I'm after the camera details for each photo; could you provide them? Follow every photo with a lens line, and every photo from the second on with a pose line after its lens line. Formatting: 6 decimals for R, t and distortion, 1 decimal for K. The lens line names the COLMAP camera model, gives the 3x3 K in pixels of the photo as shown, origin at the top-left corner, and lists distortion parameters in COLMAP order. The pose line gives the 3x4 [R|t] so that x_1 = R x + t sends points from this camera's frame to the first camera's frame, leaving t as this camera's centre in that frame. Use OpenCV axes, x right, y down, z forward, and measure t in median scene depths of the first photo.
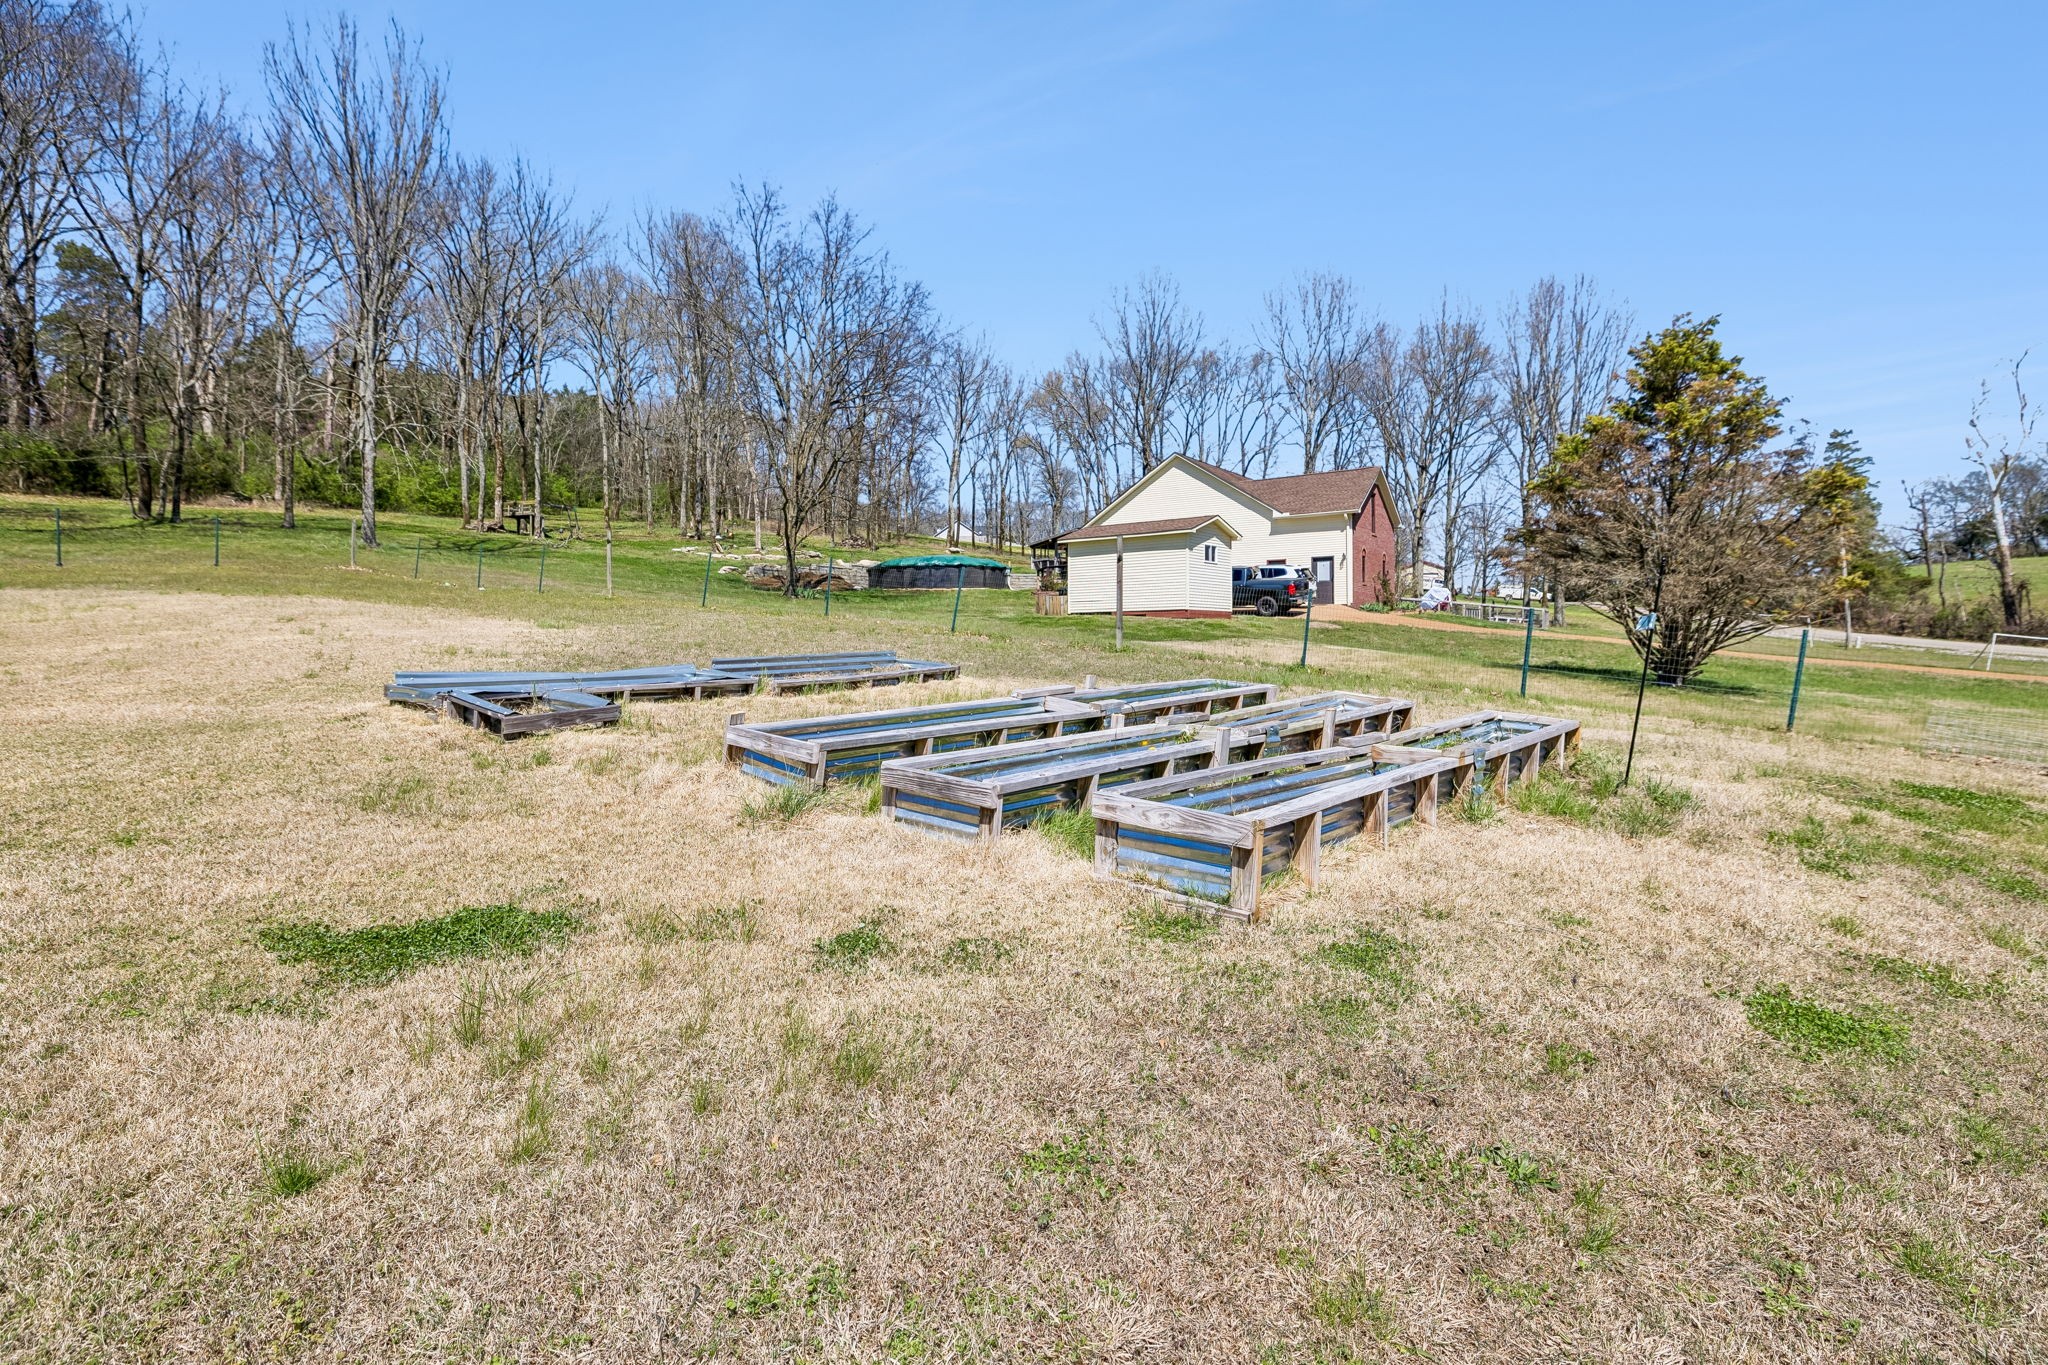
lens RADIAL K [[1045.4, 0, 1019.2], [0, 1045.4, 667.5], [0, 0, 1]] dist [-0.001336, -0.000213]
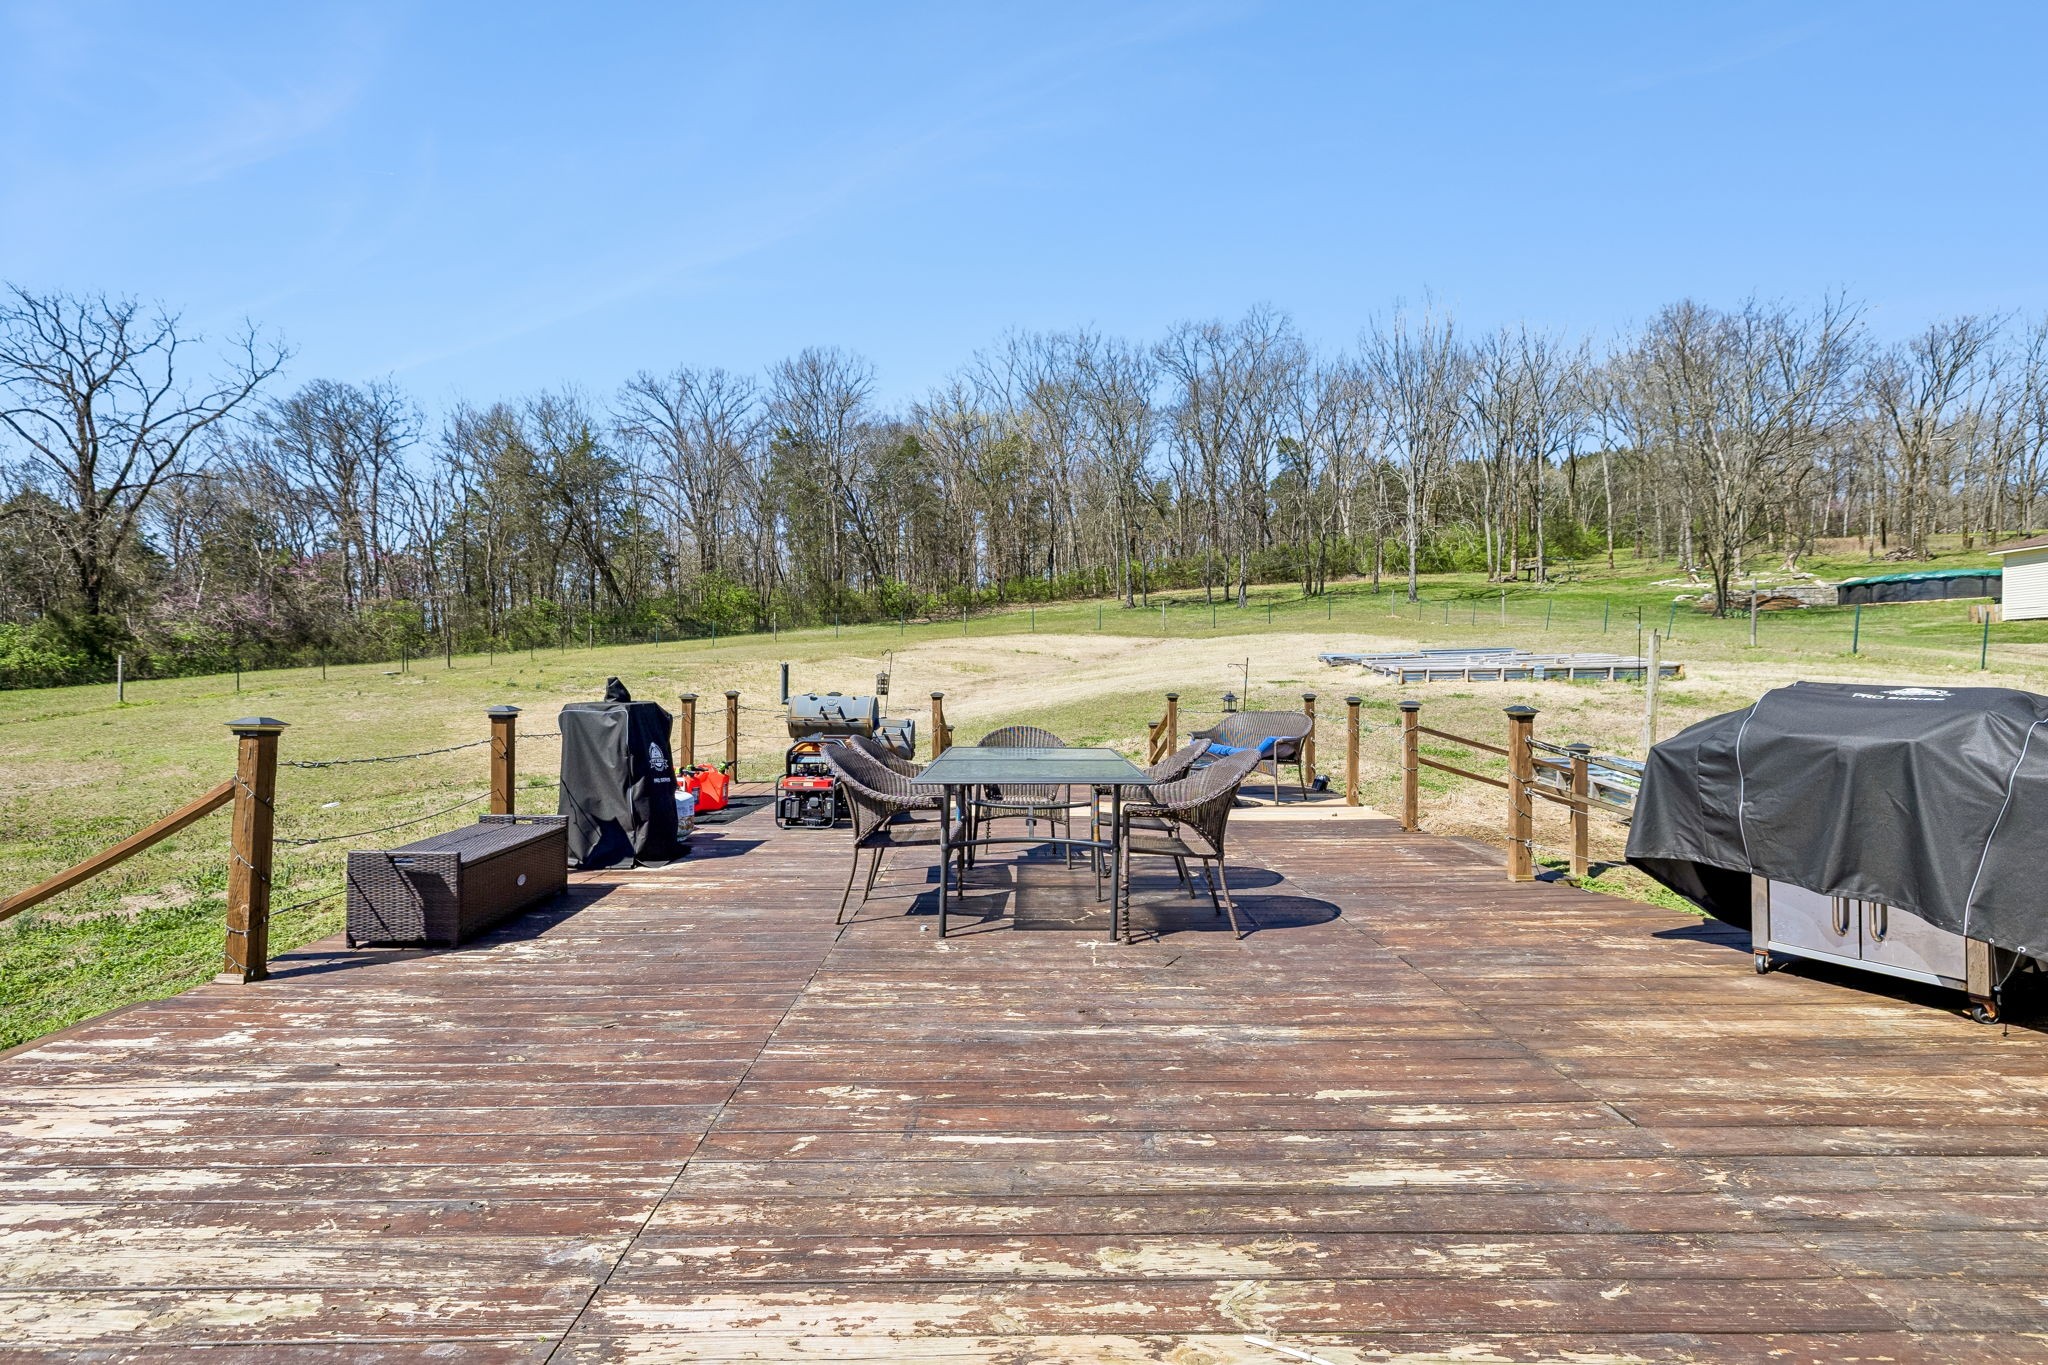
lens RADIAL K [[888.5, 0, 1024.0], [0, 888.5, 682.5], [0, 0, 1]] dist [-0.000075, 0.000487]
pose [[0.522125, 0.008333, -0.852828, 0.240208], [-0.014528, 0.999894, 0.000875, 0.019139], [0.852745, 0.011933, 0.522191, -0.244572]]
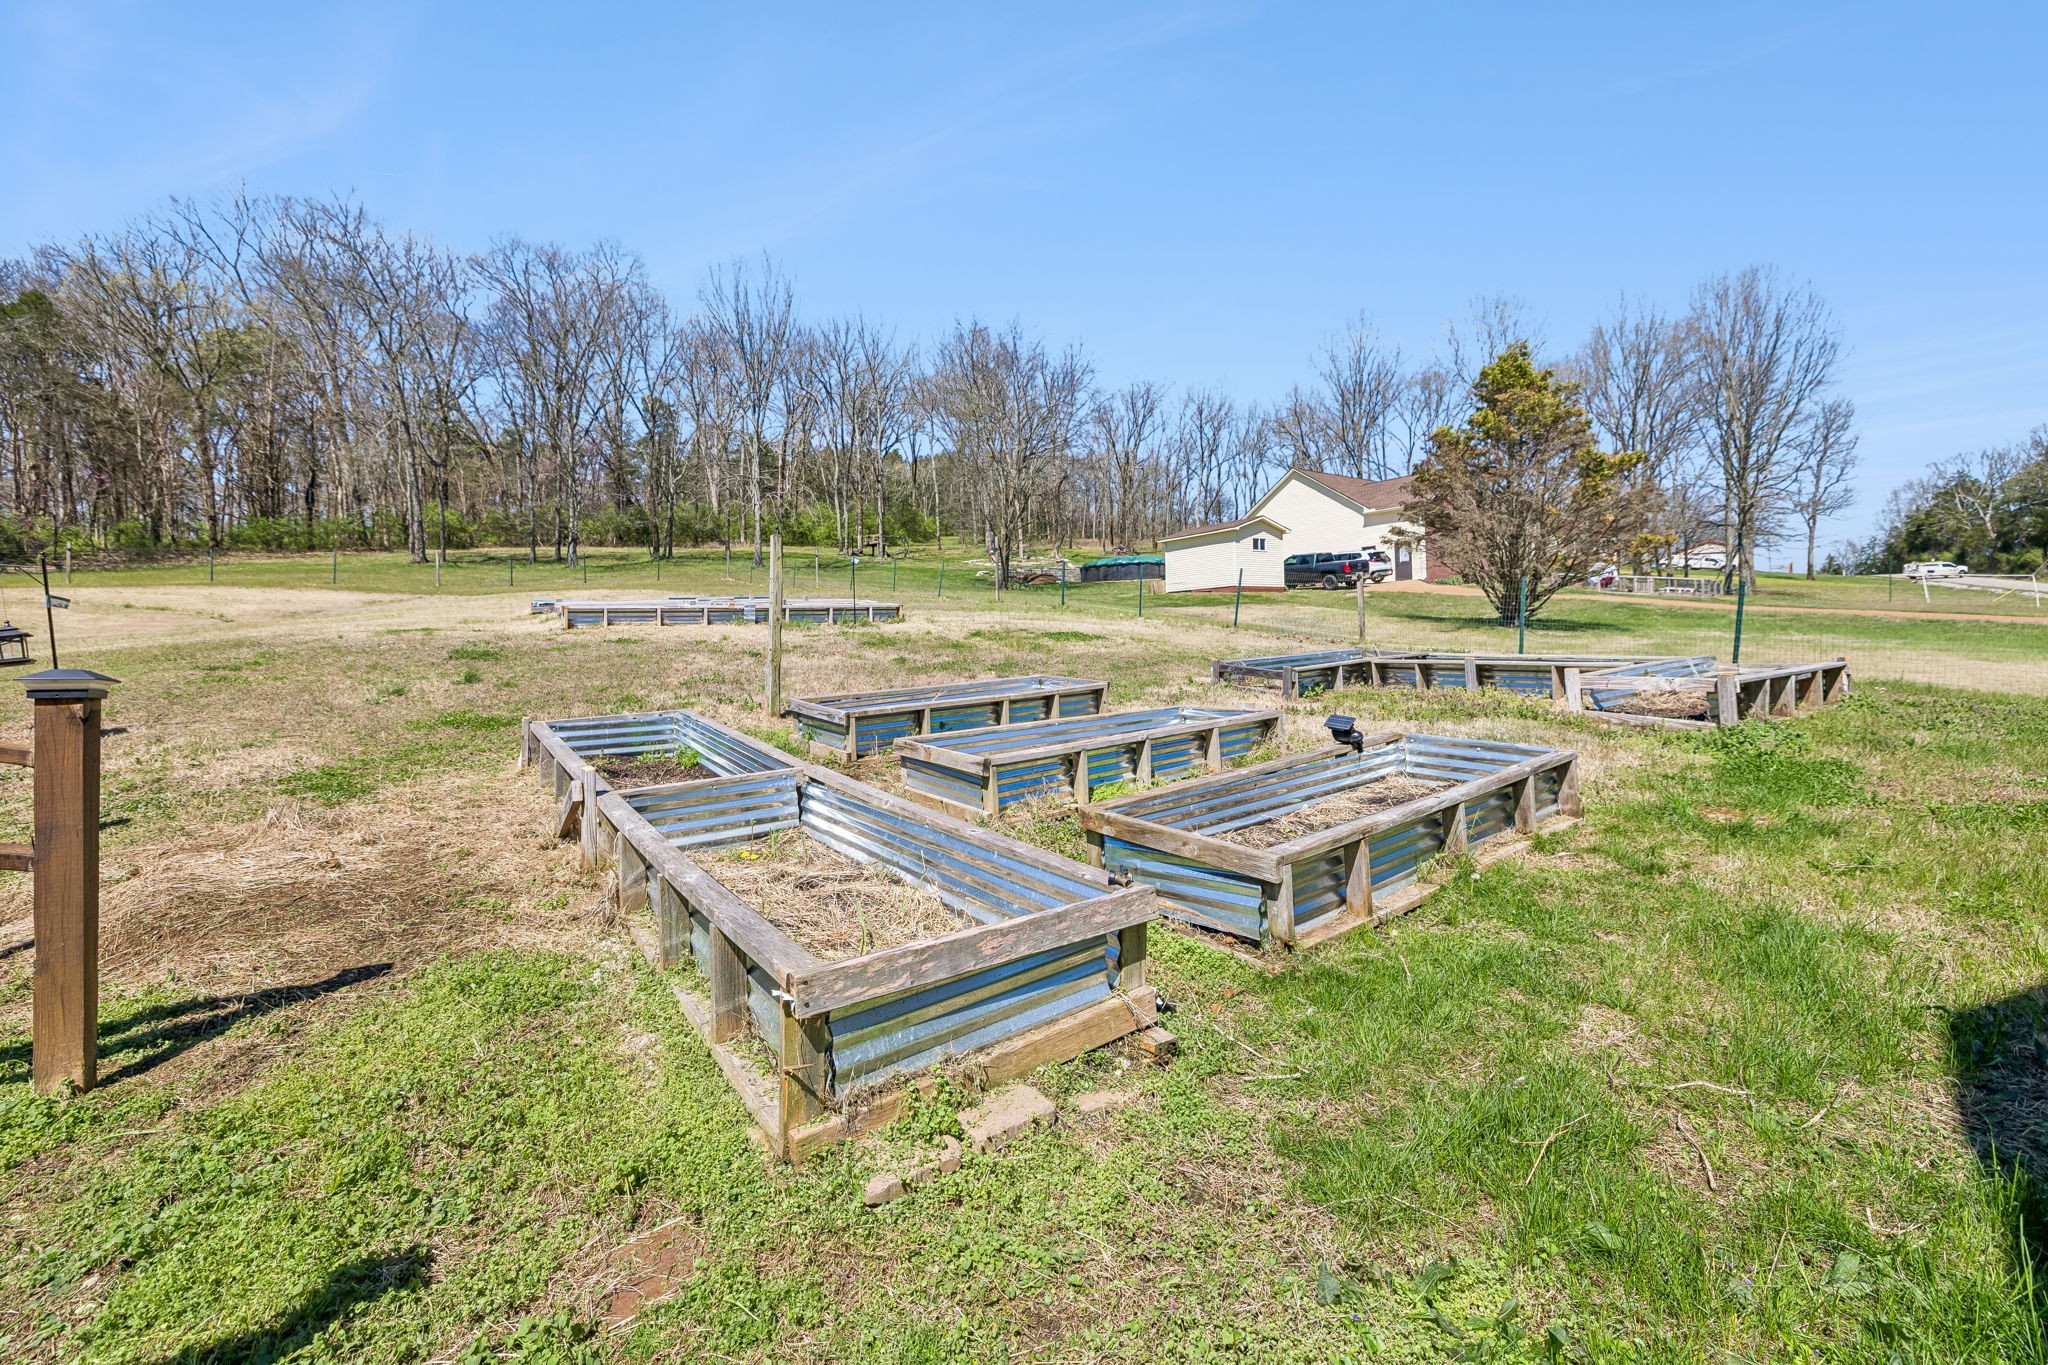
lens RADIAL K [[871.9, 0, 1028.8], [0, 871.9, 634.0], [0, 0, 1]] dist [-0.000754, -0.000076]
pose [[0.936542, -0.018408, -0.350073, 0.228656], [0.009286, 0.999573, -0.027718, 0.027373], [0.350433, 0.022709, 0.936312, -0.121411]]
